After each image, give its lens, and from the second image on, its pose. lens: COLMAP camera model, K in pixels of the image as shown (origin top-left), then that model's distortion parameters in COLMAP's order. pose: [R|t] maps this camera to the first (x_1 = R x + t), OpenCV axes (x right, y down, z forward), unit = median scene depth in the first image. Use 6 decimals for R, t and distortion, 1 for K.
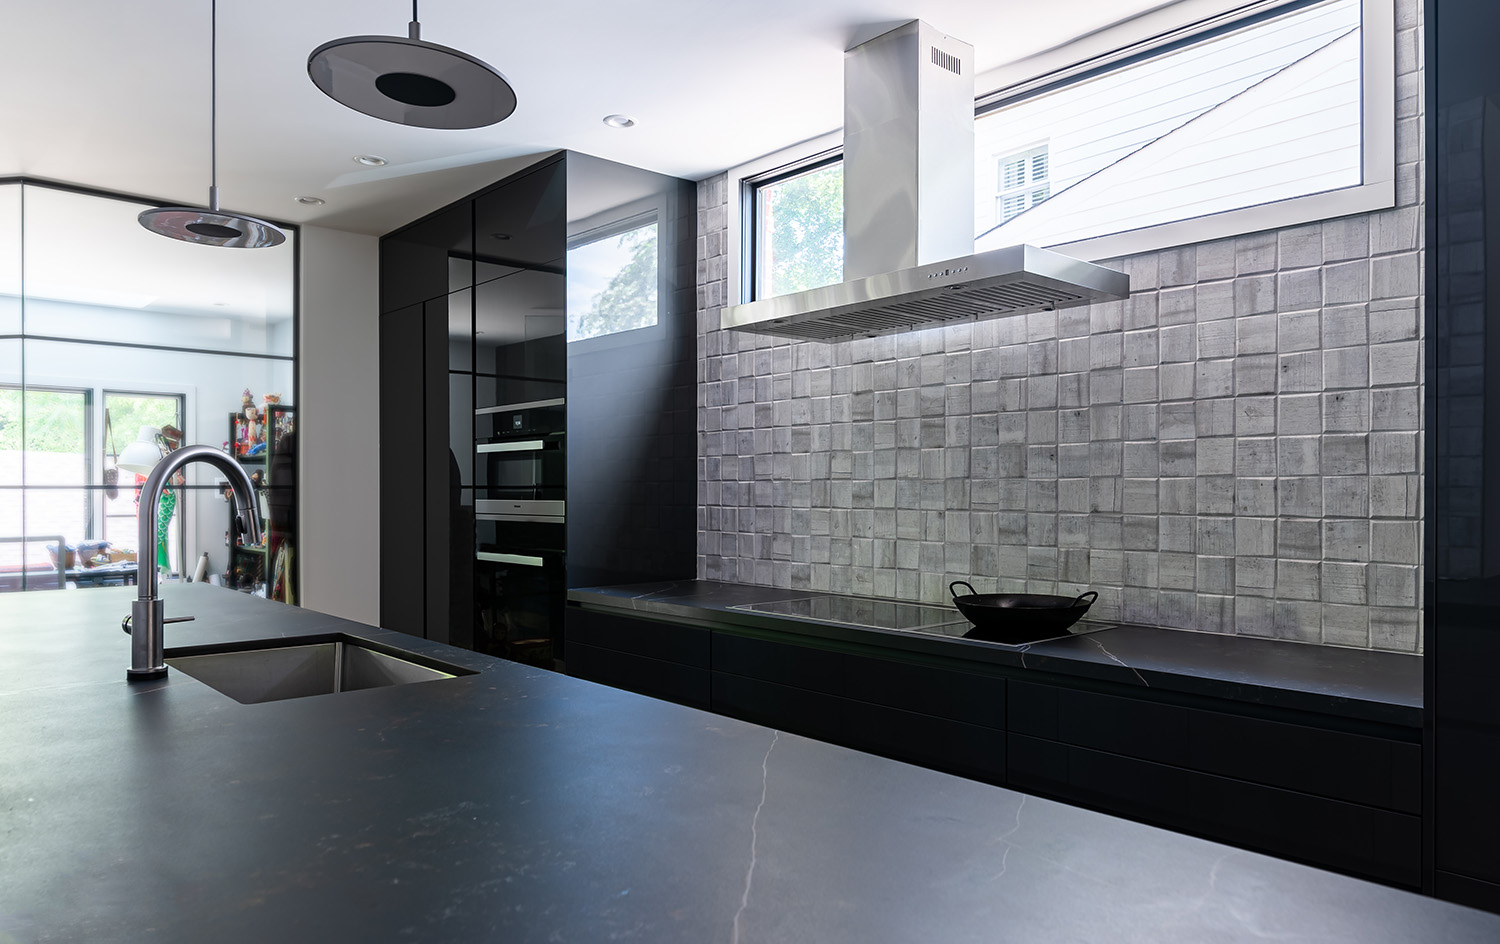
lens RADIAL K [[1001.9, 0, 773.2], [0, 1001.9, 495.0], [0, 0, 1]] dist [-0.003844, -0.000256]
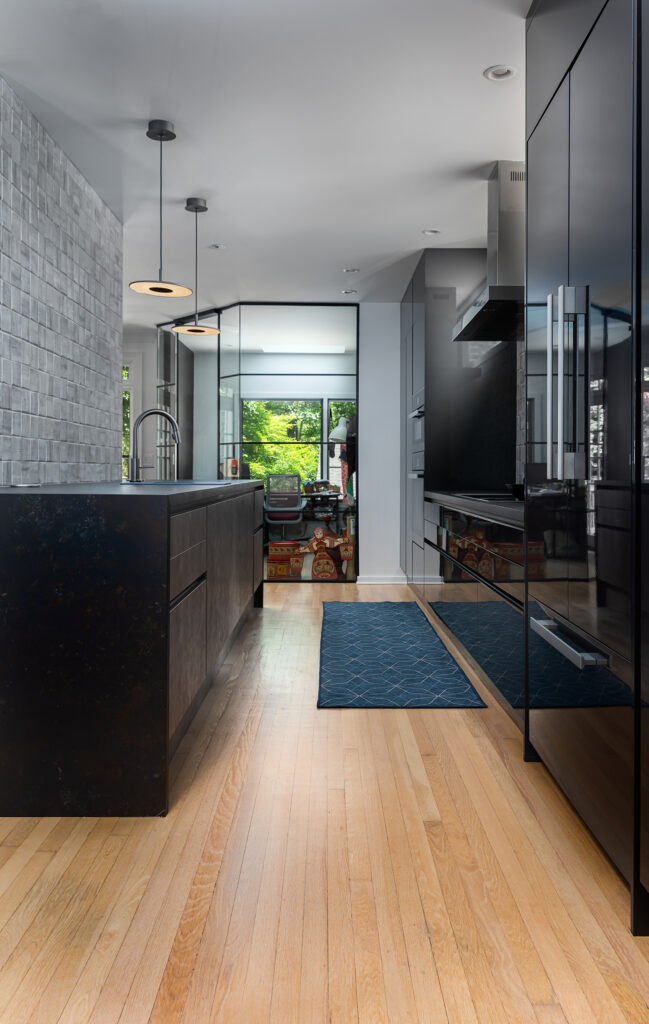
lens RADIAL K [[819.2, 0, 332.7], [0, 819.2, 466.2], [0, 0, 1]] dist [0.045993, 0.026654]
pose [[0.736715, -0.002742, -0.676198, 0.766072], [-0.005583, 0.999933, -0.010136, 0.074175], [0.676181, 0.011243, 0.736650, -0.234505]]
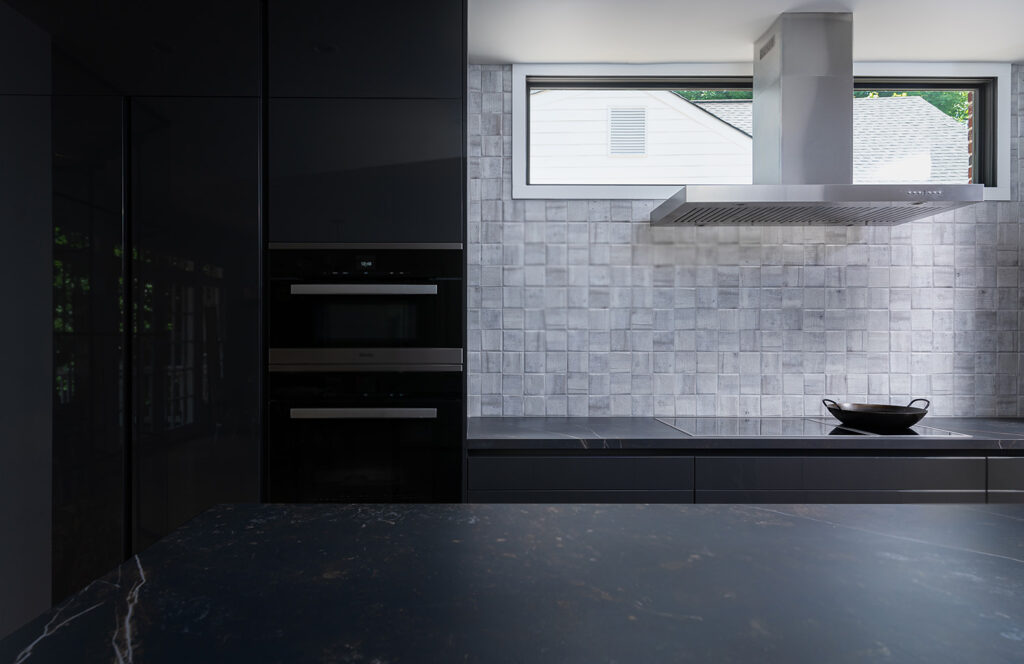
lens RADIAL K [[600.2, 0, 489.6], [0, 600.2, 338.5], [0, 0, 1]] dist [0.009903, -0.008591]
pose [[0.675272, 0.001444, 0.737568, -0.706142], [0.002336, 0.999989, -0.004097, -0.001260], [-0.737565, 0.004490, 0.675261, 0.663571]]
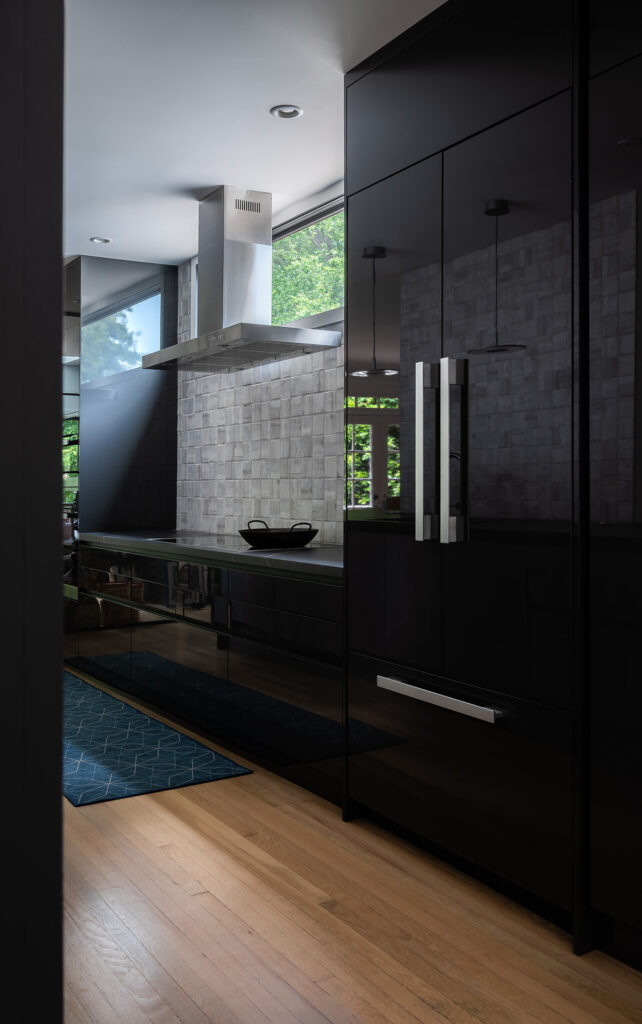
lens RADIAL K [[938.6, 0, 294.9], [0, 938.6, 459.7], [0, 0, 1]] dist [0.025910, 0.000000]
pose [[0.978025, -0.007601, -0.208350, 0.490466], [0.000332, 0.999391, -0.034899, 0.035928], [0.208489, 0.034063, 0.977431, -0.422925]]
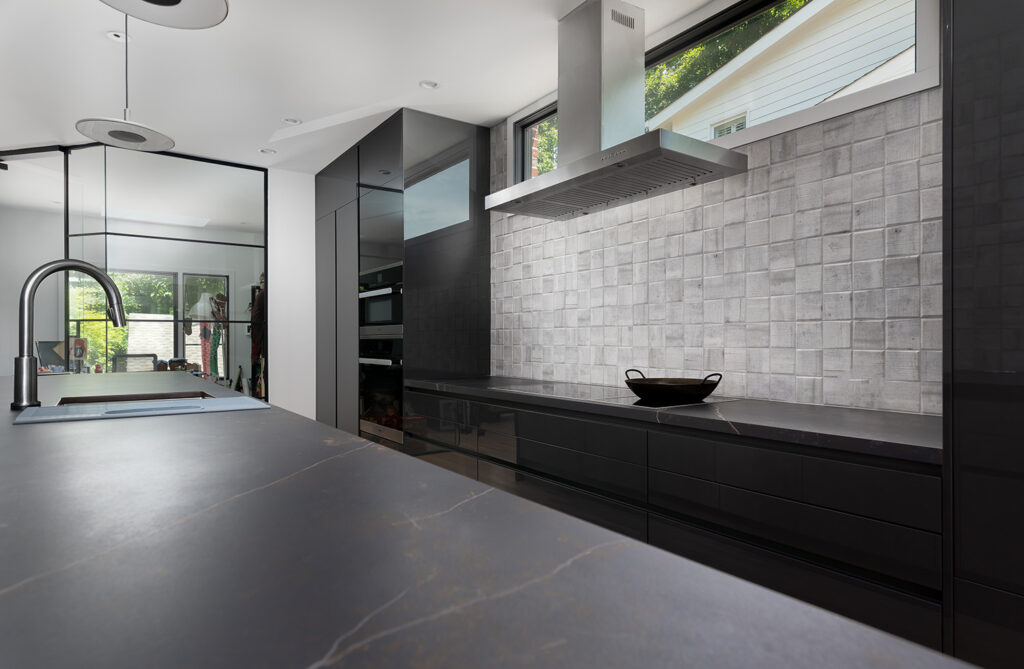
lens RADIAL K [[579.8, 0, 521.2], [0, 579.8, 342.2], [0, 0, 1]] dist [0.008357, -0.000732]
pose [[0.992428, -0.001589, -0.122818, 0.109437], [0.001411, 0.999998, -0.001537, 0.040669], [0.122821, 0.001352, 0.992428, 0.105377]]
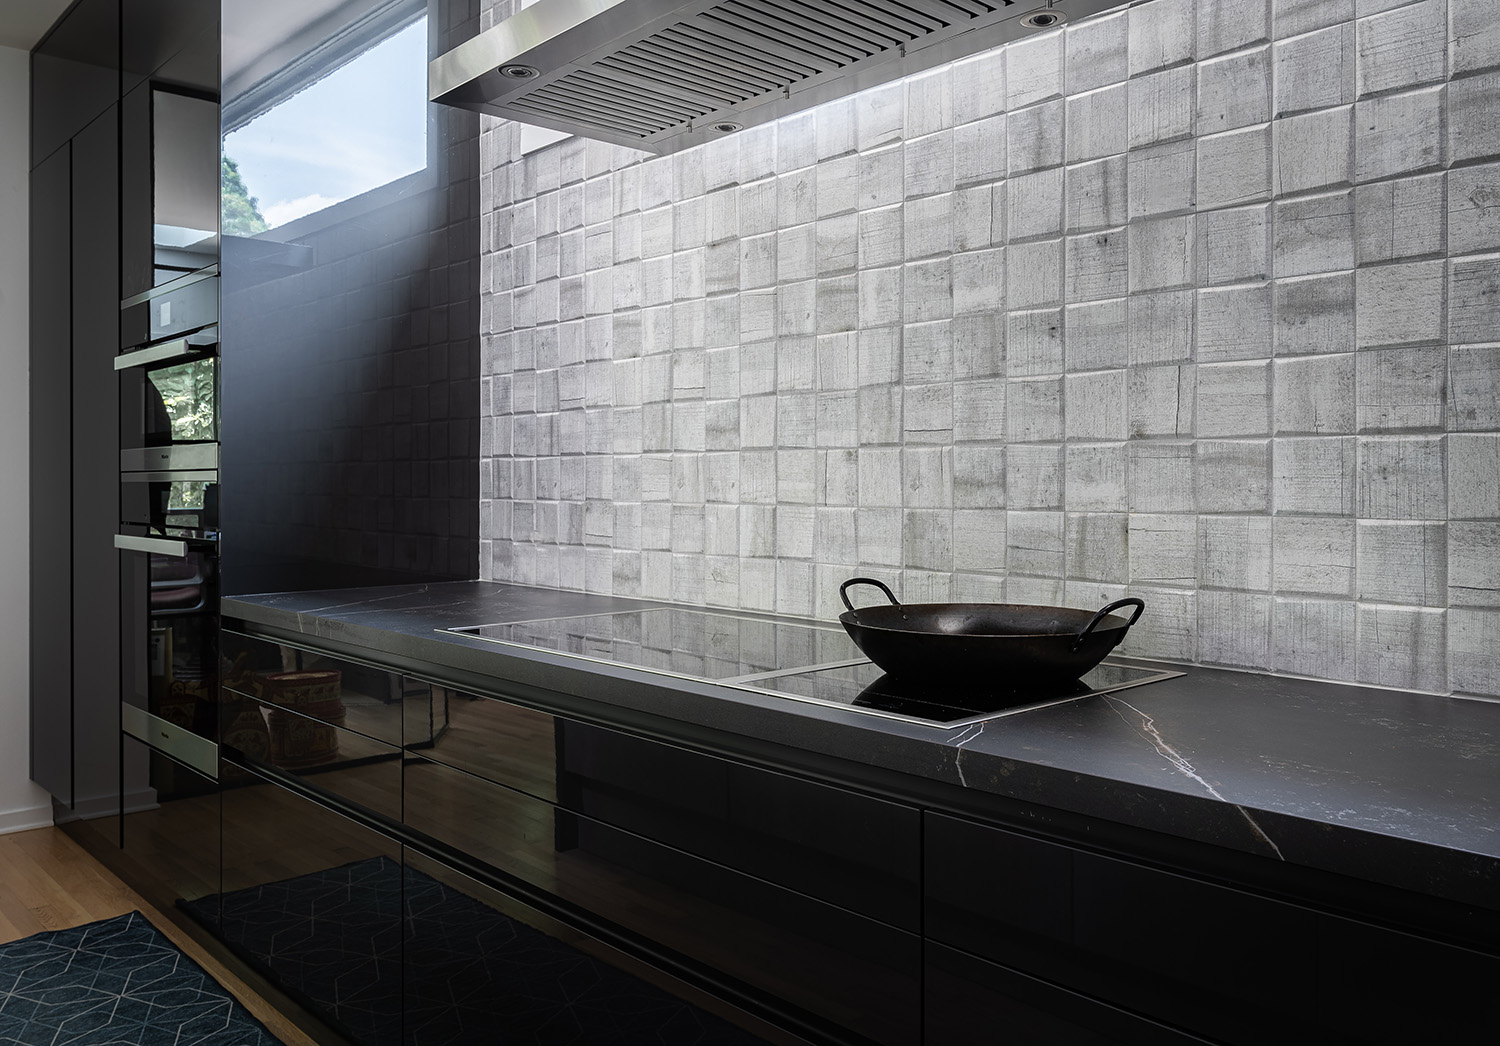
lens RADIAL K [[1181.7, 0, 769.0], [0, 1181.7, 483.9], [0, 0, 1]] dist [-0.014331, 0.016031]
pose [[0.999982, -0.000102, 0.005920, 0.118203], [0.000120, 0.999995, -0.003024, 0.036010], [-0.005919, 0.003025, 0.999978, 0.365181]]
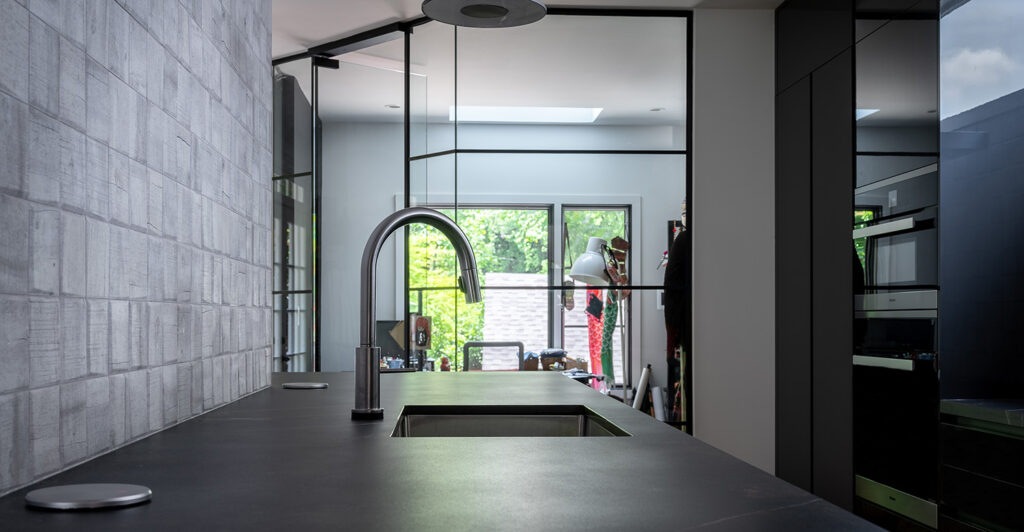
lens RADIAL K [[1178.1, 0, 507.0], [0, 1178.1, 324.4], [0, 0, 1]] dist [0.005178, 0.000000]
pose [[0.766210, 0.002729, -0.642585, 0.156942], [-0.002438, 0.999996, 0.001340, 0.037592], [0.642586, 0.000540, 0.766213, 0.050784]]
